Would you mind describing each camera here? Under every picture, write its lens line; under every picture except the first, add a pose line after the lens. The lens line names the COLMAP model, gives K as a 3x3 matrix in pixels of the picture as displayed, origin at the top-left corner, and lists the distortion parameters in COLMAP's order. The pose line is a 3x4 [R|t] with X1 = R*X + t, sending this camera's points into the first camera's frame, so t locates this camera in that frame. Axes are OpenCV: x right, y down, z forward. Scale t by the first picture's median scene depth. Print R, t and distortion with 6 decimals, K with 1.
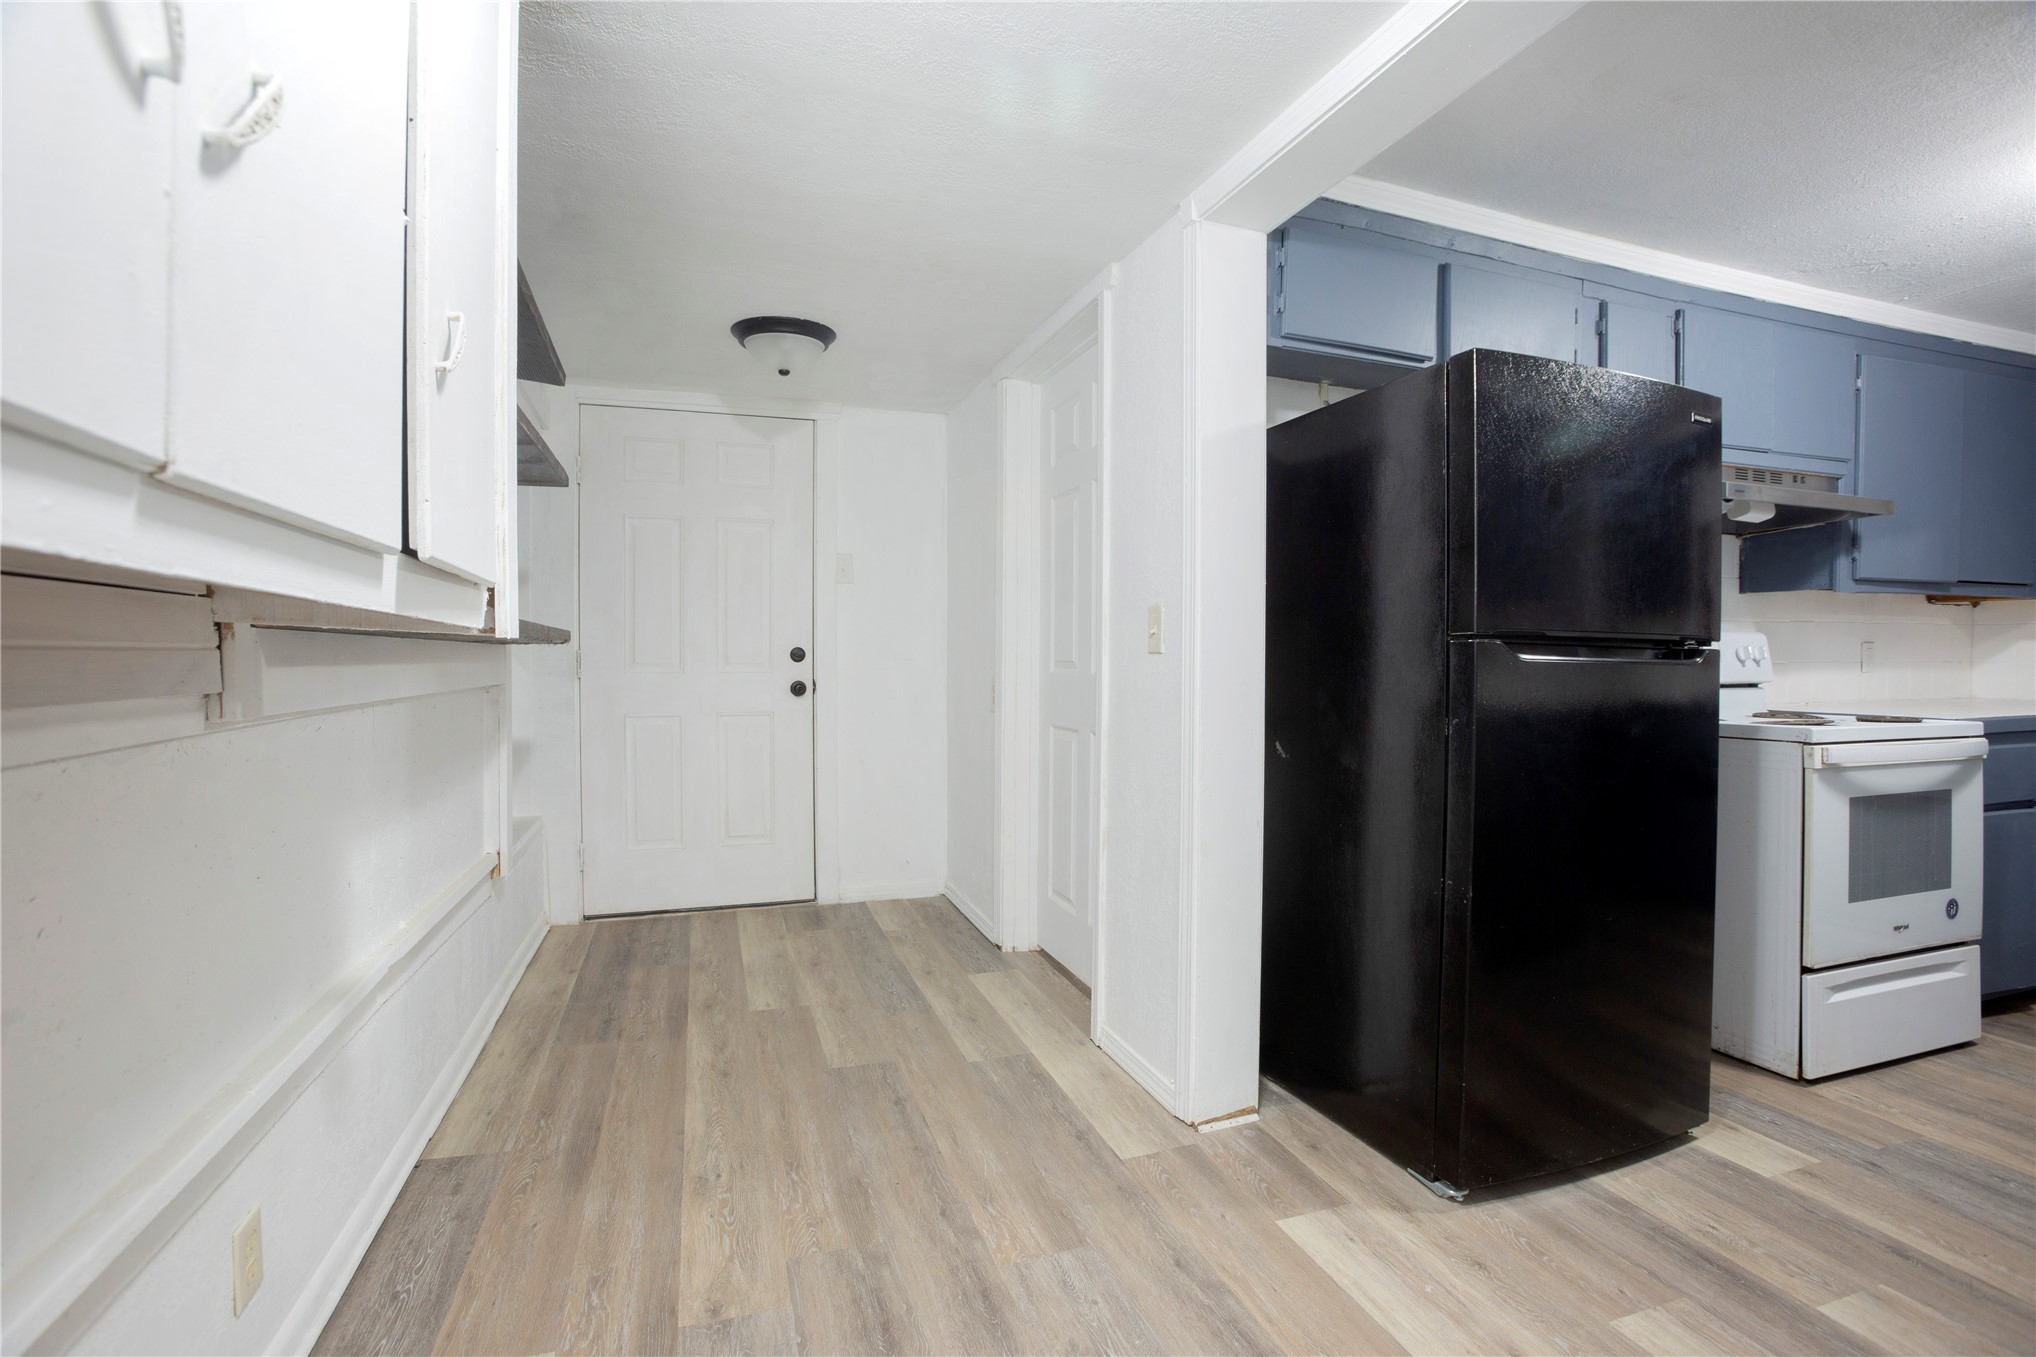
lens RADIAL K [[929.8, 0, 1016.7], [0, 929.8, 672.7], [0, 0, 1]] dist [-0.070133, 0.028470]
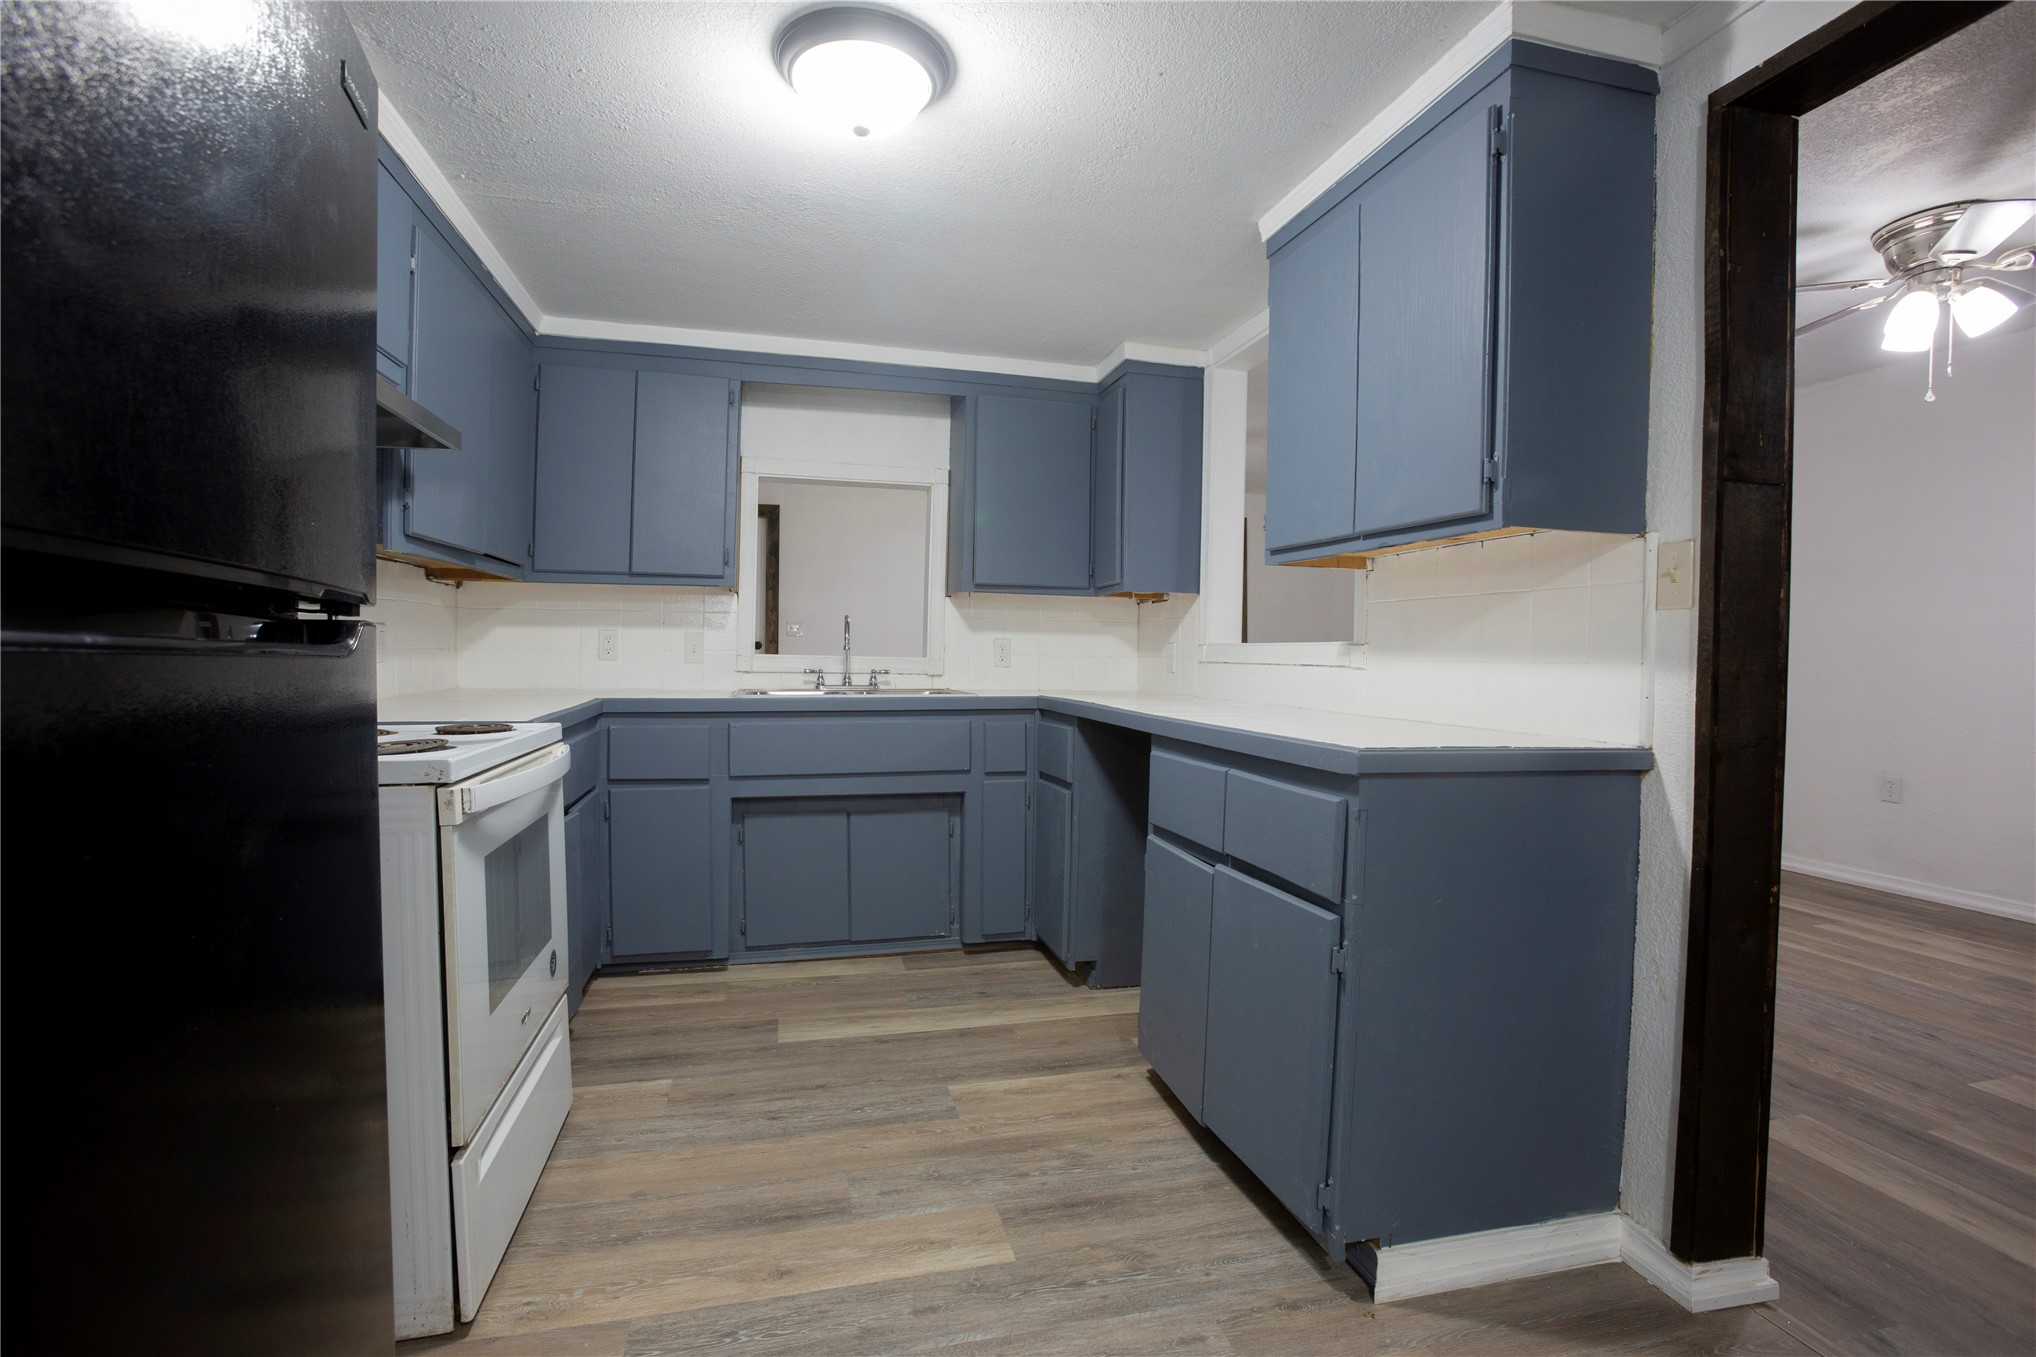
lens RADIAL K [[950.0, 0, 1016.2], [0, 950.0, 672.8], [0, 0, 1]] dist [-0.080585, 0.035843]
pose [[0.091048, -0.023582, 0.995567, 0.311211], [0.007483, 0.999708, 0.022996, -0.007712], [-0.995818, 0.005356, 0.091198, 0.576013]]
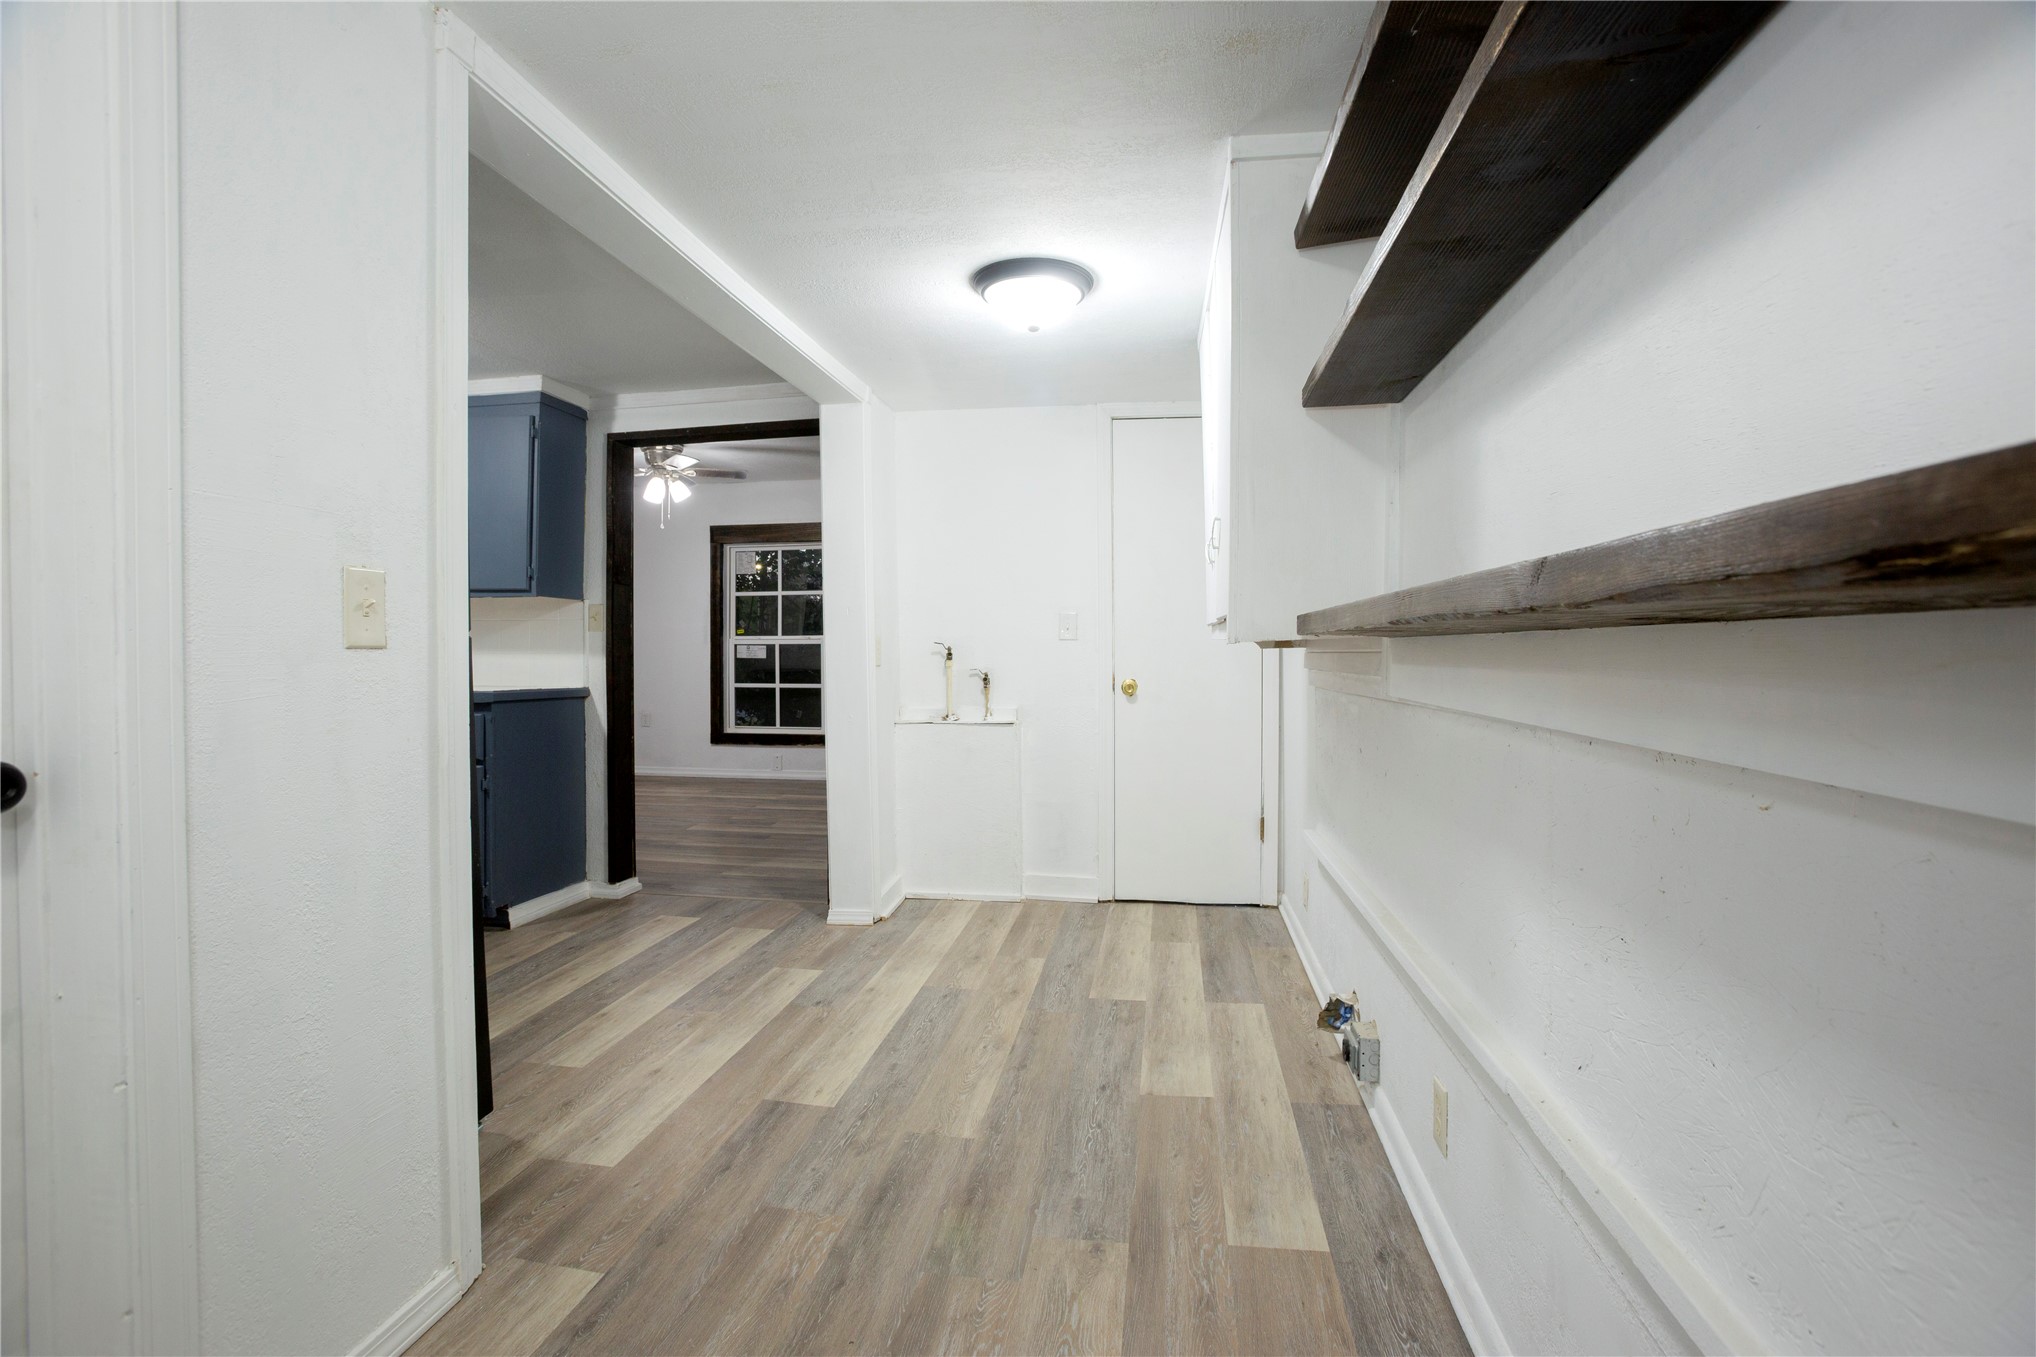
lens RADIAL K [[933.0, 0, 1016.5], [0, 933.0, 672.8], [0, 0, 1]] dist [-0.077703, 0.034554]
pose [[-0.882648, -0.017055, 0.469724, -0.508446], [0.002802, 0.999133, 0.041543, -0.028348], [-0.470025, 0.037984, -0.881835, 1.340187]]
